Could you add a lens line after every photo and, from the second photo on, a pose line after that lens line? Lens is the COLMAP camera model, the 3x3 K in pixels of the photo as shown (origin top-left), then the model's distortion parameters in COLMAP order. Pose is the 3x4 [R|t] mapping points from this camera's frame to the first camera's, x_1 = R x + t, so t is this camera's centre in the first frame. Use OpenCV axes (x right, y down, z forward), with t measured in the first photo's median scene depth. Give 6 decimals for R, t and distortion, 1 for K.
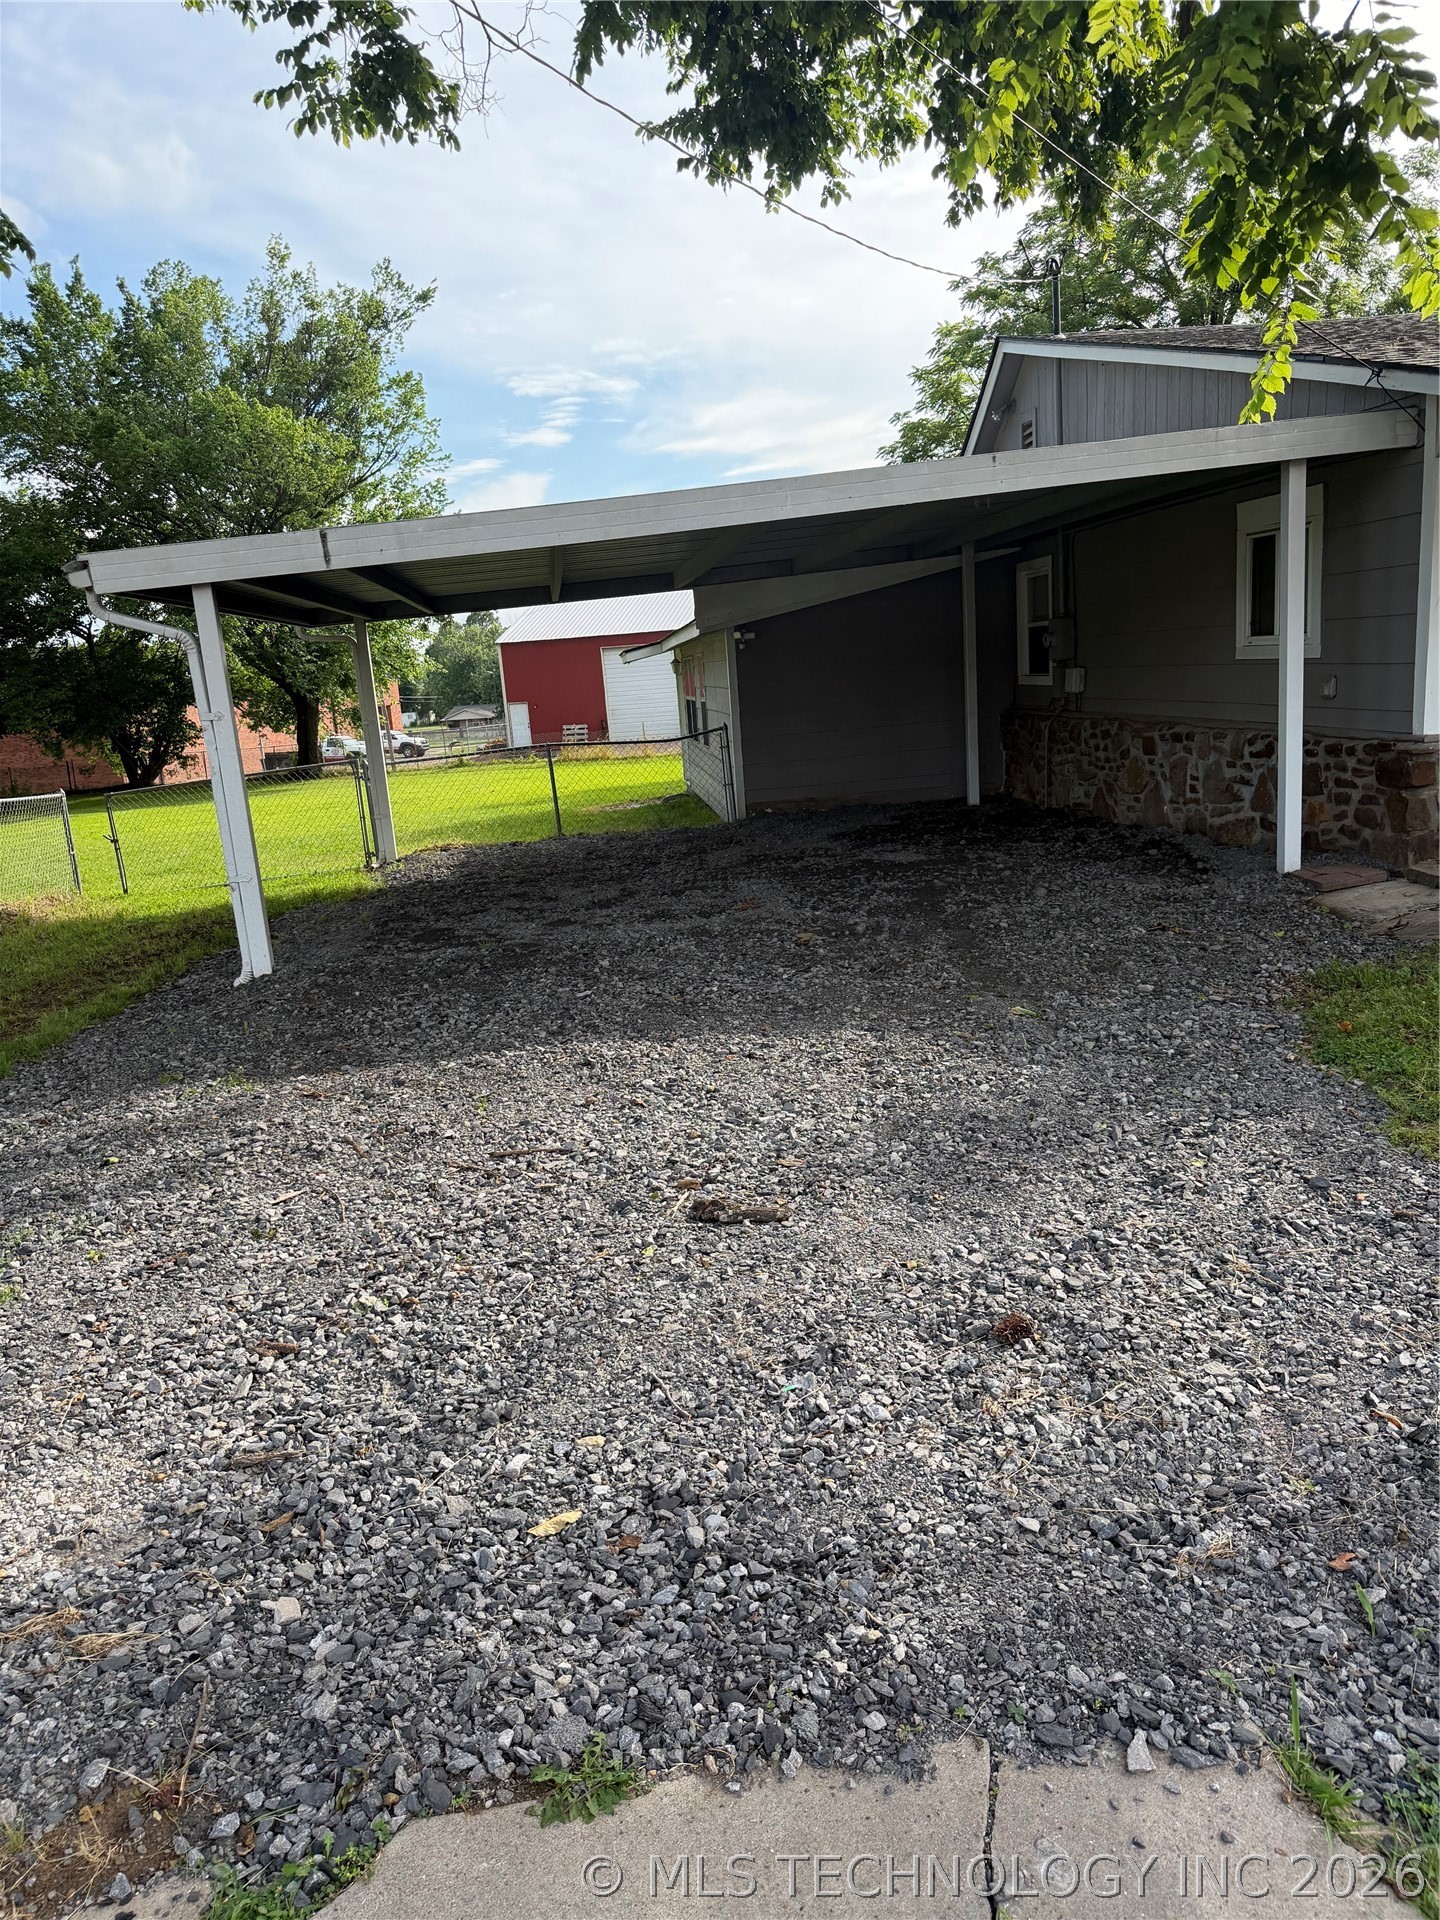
lens RADIAL K [[1347.5, 0, 717.2], [0, 1347.5, 950.8], [0, 0, 1]] dist [0.024489, -0.032155]
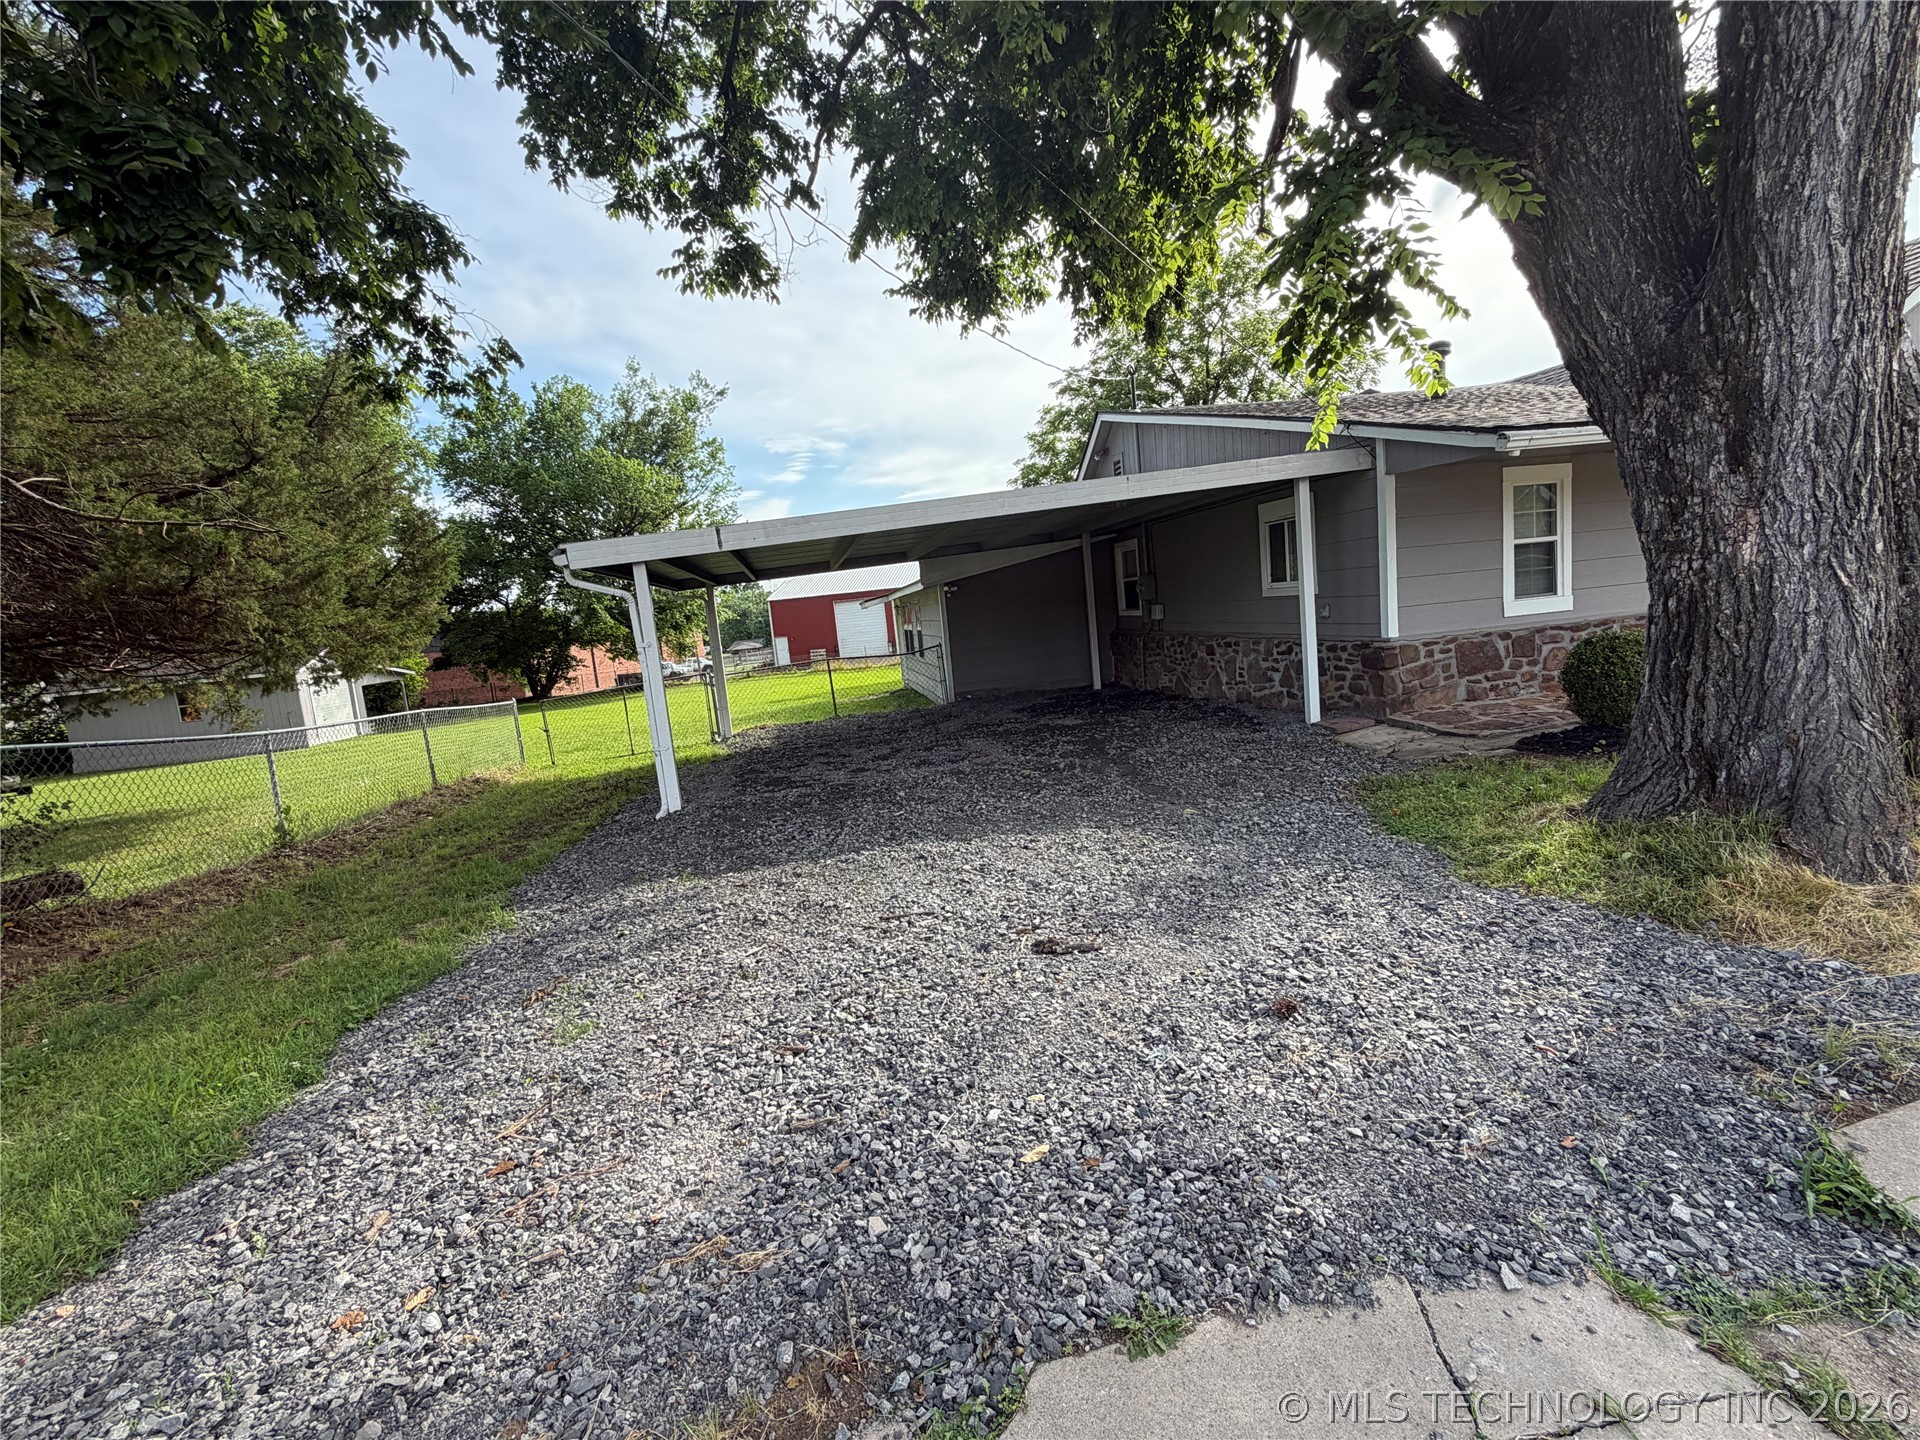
lens RADIAL K [[853.1, 0, 957.6], [0, 853.1, 706.8], [0, 0, 1]] dist [-0.002549, 0.001324]
pose [[0.997098, -0.031038, 0.069518, -0.124908], [0.037736, 0.994549, -0.097207, 0.010253], [-0.066122, 0.099548, 0.992833, 0.011509]]
